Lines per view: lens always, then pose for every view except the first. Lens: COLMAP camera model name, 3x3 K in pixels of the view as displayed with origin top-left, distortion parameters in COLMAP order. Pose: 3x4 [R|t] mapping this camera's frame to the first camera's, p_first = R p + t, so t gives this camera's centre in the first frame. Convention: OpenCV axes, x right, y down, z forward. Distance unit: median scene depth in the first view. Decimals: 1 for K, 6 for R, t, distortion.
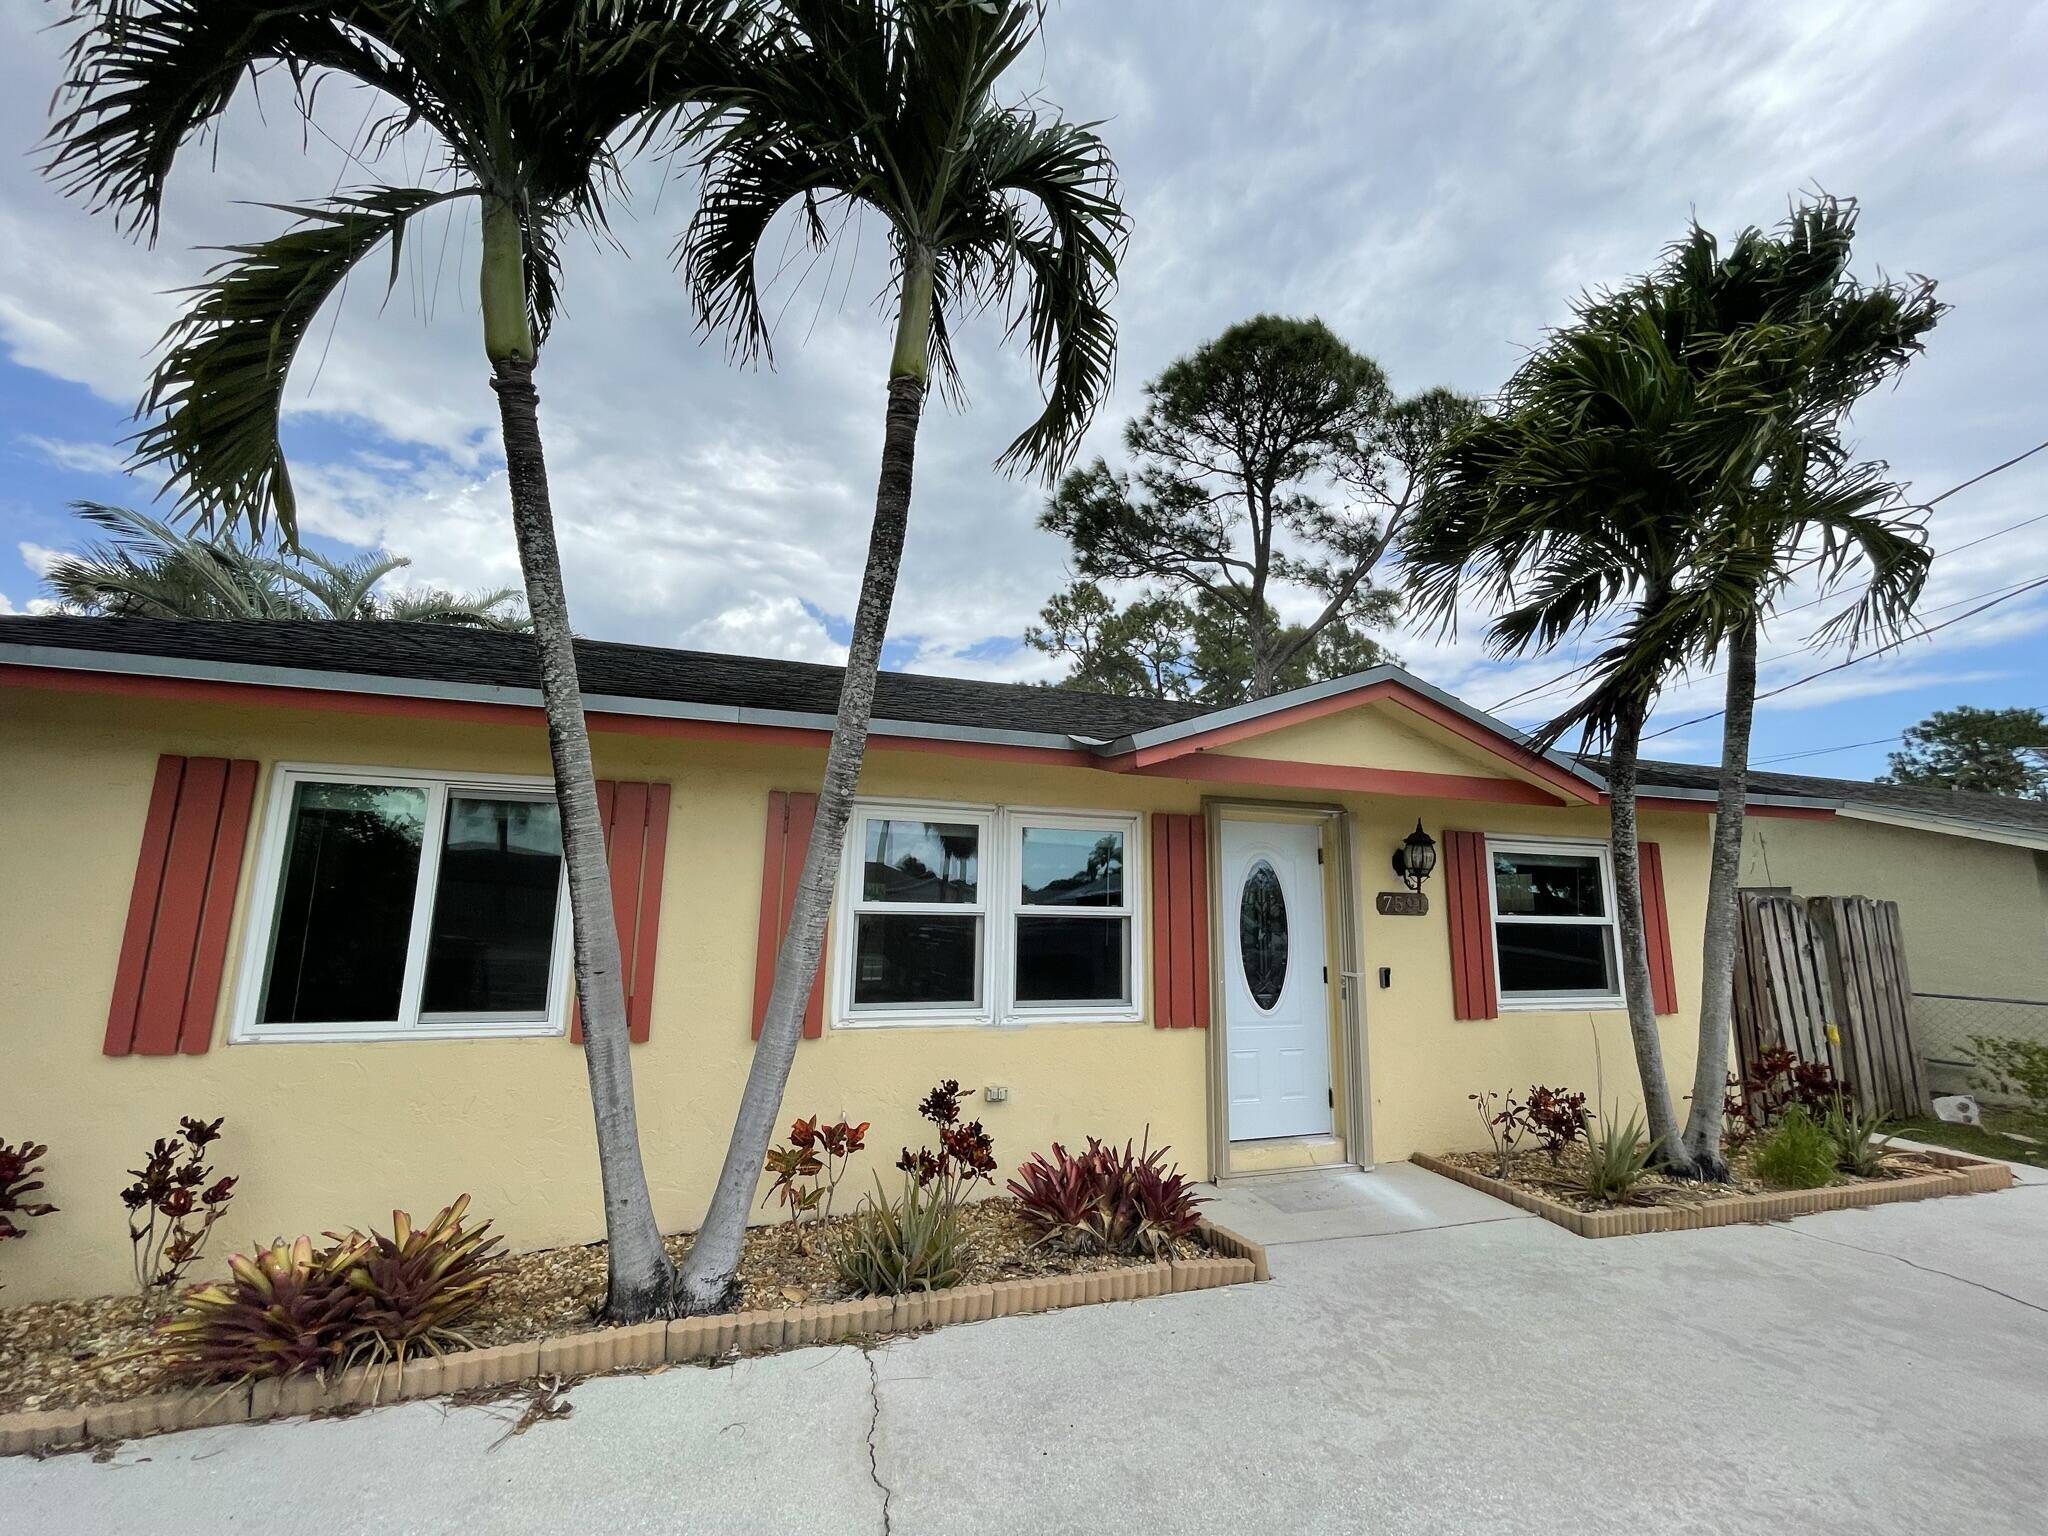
lens RADIAL K [[843.1, 0, 1016.5], [0, 843.1, 763.0], [0, 0, 1]] dist [-0.002280, 0.000433]
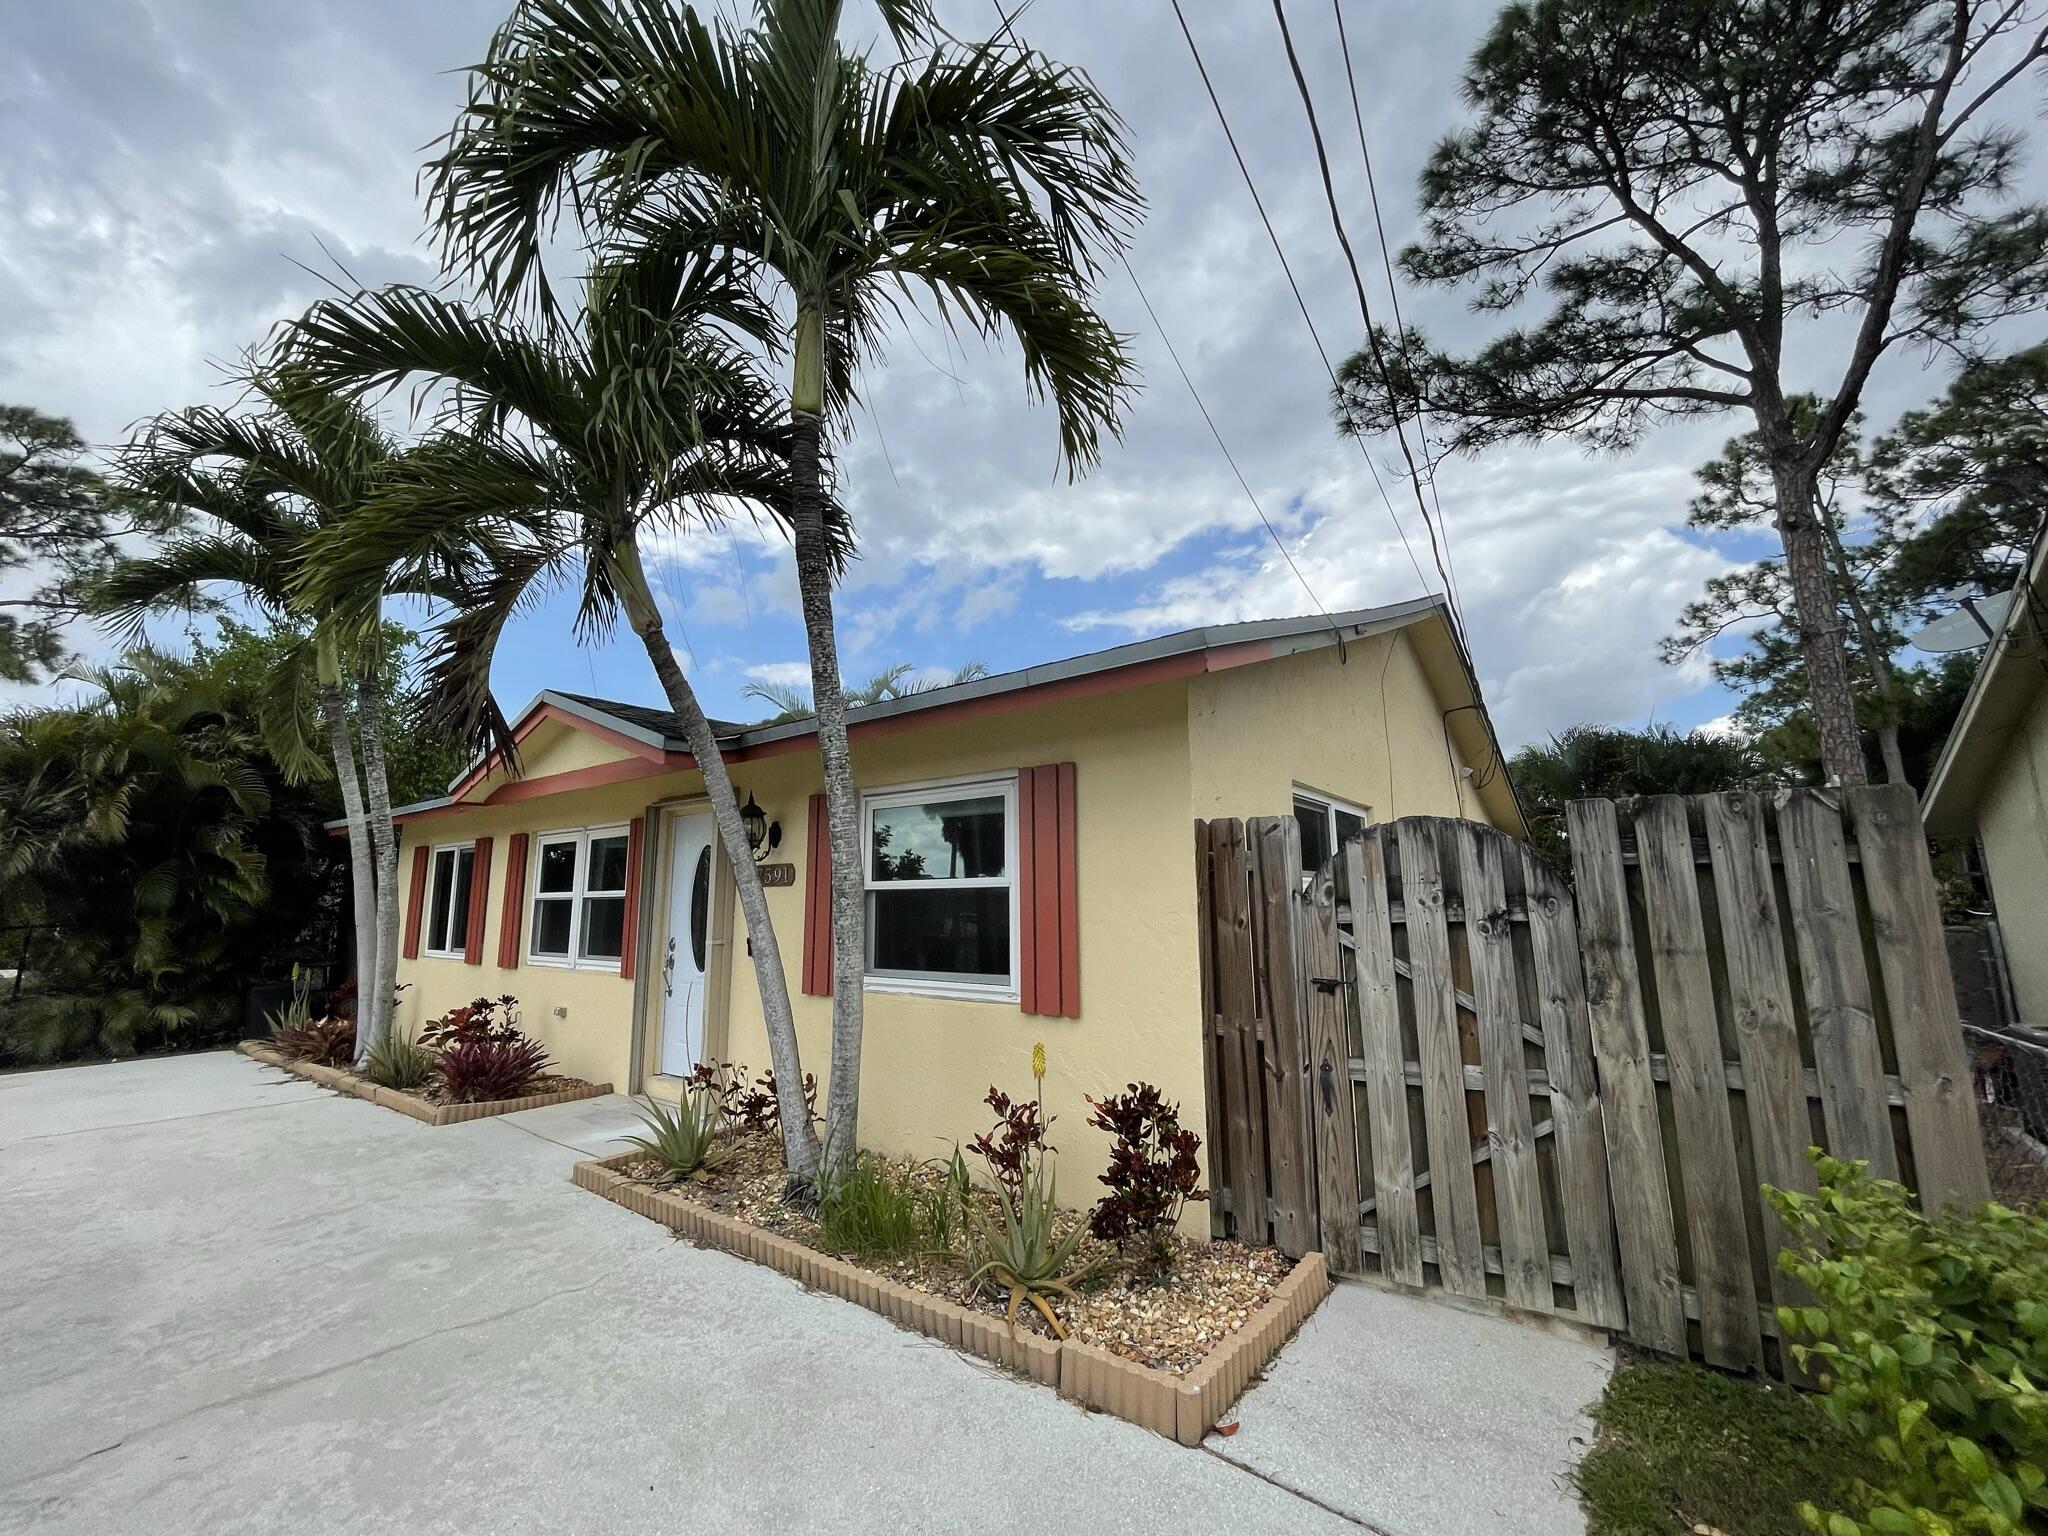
lens RADIAL K [[834.4, 0, 1017.5], [0, 834.4, 762.6], [0, 0, 1]] dist [-0.002813, 0.000482]
pose [[0.569272, -0.160079, -0.806415, 1.788273], [0.156862, 0.983991, -0.084596, 0.202310], [0.807047, -0.078338, 0.585268, 0.808982]]
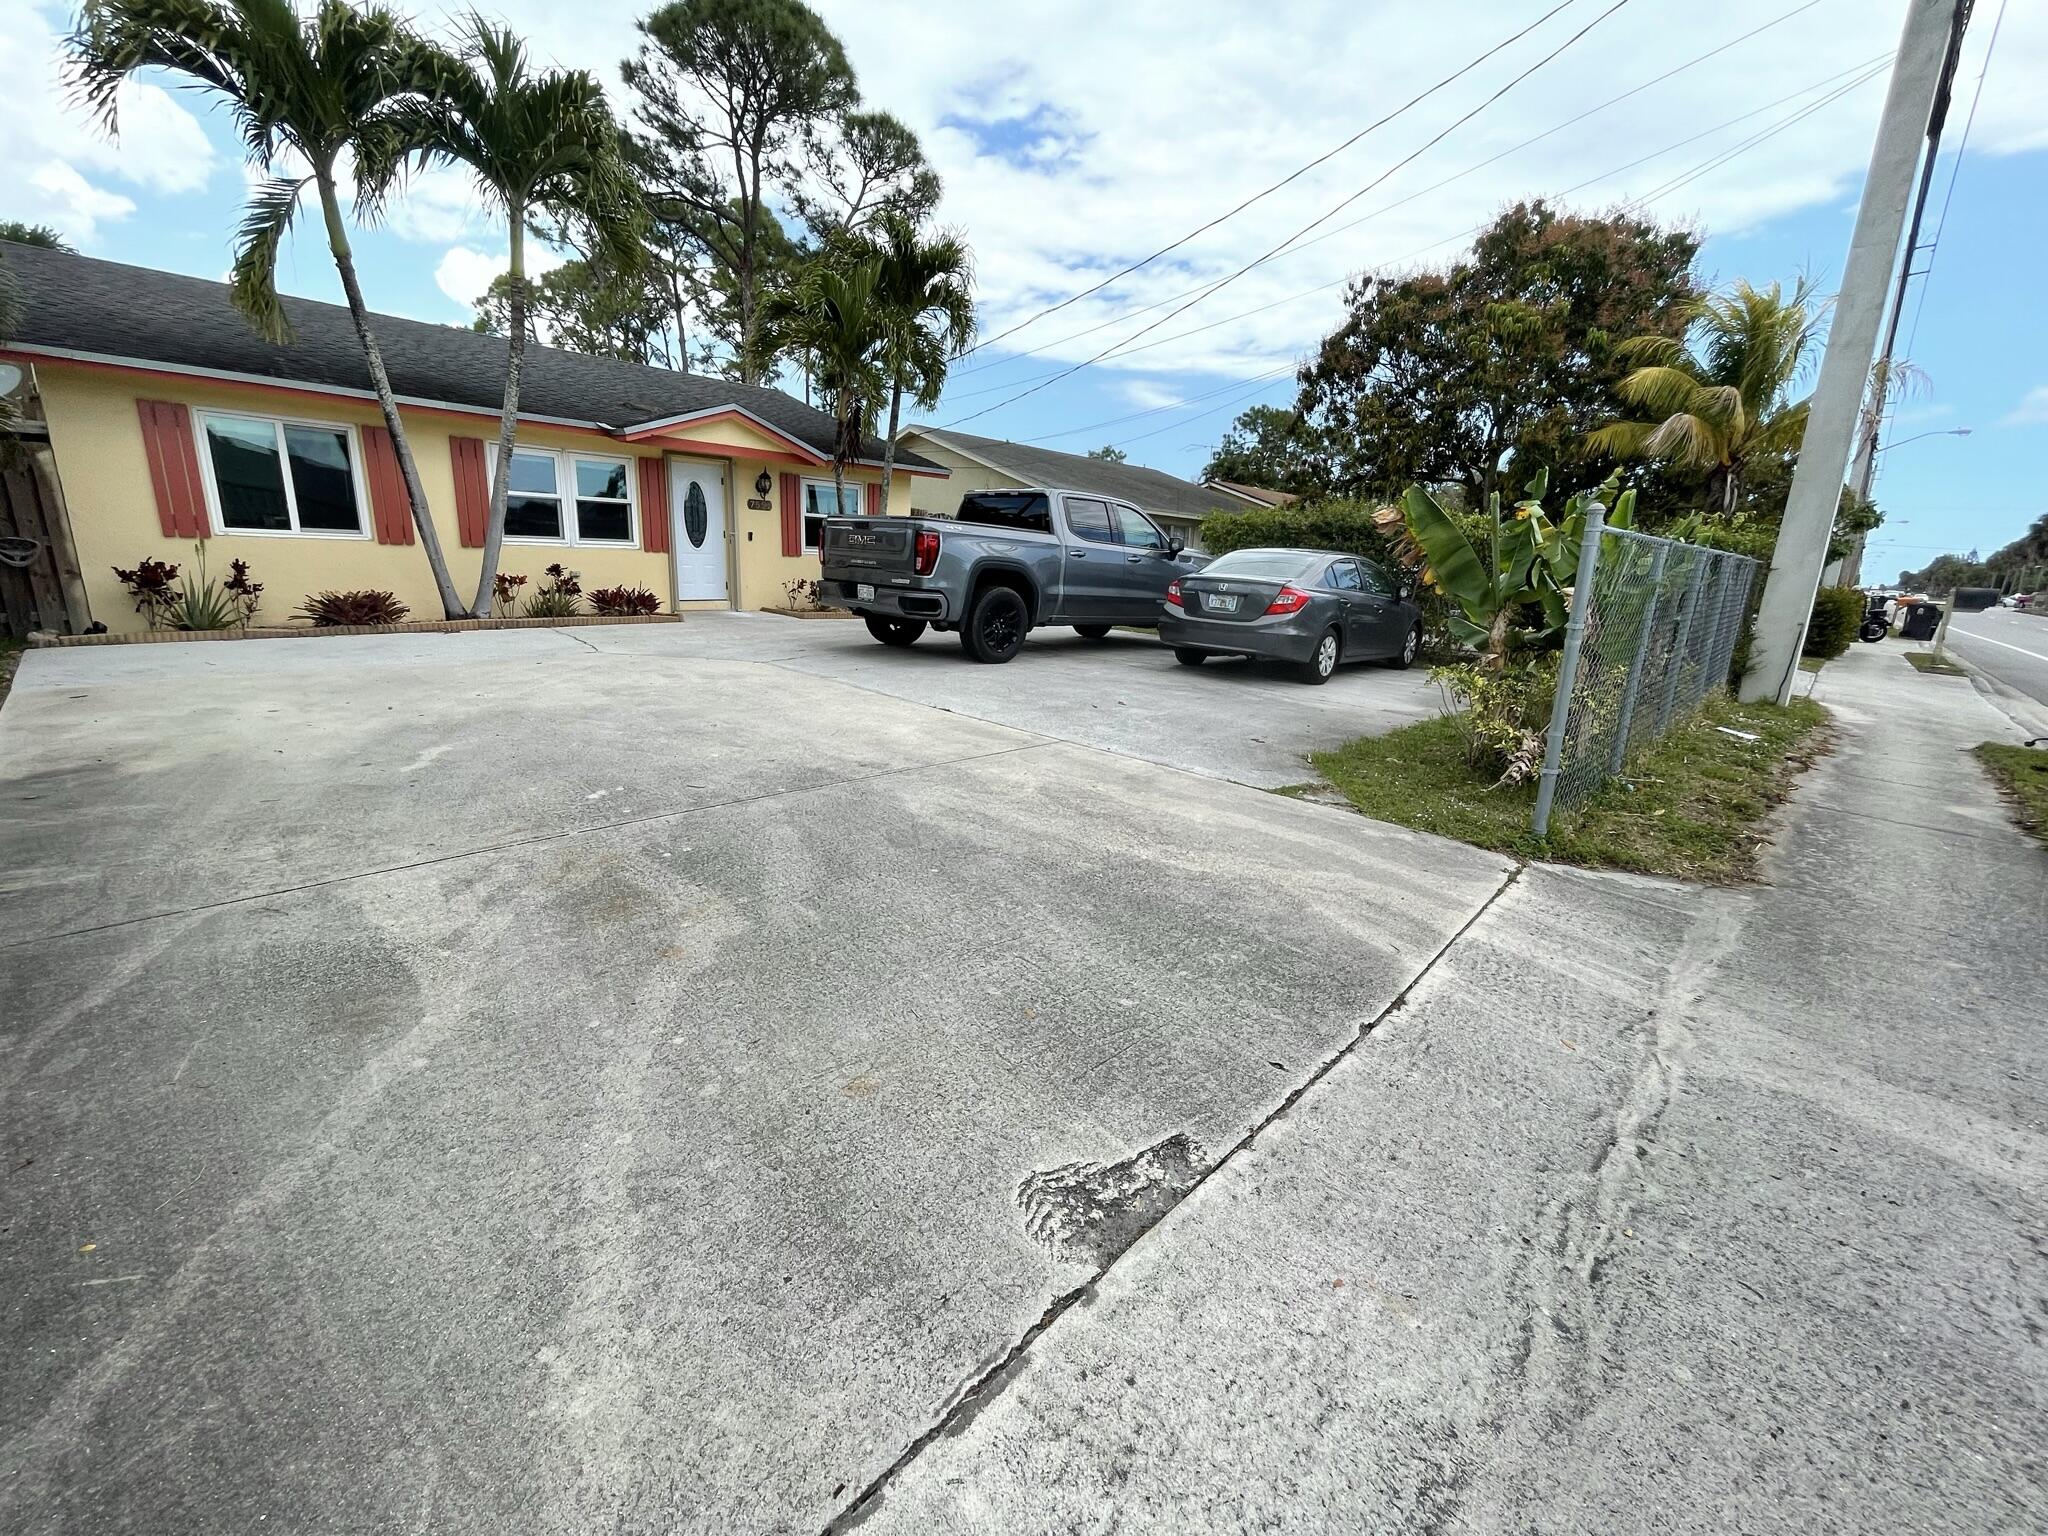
lens RADIAL K [[843.1, 0, 1016.5], [0, 843.1, 763.0], [0, 0, 1]] dist [-0.002280, 0.000433]
pose [[0.869803, -0.099692, 0.483223, -0.149025], [-0.111670, 0.914185, 0.389610, -0.206897], [-0.480597, -0.392845, 0.784028, -1.780343]]
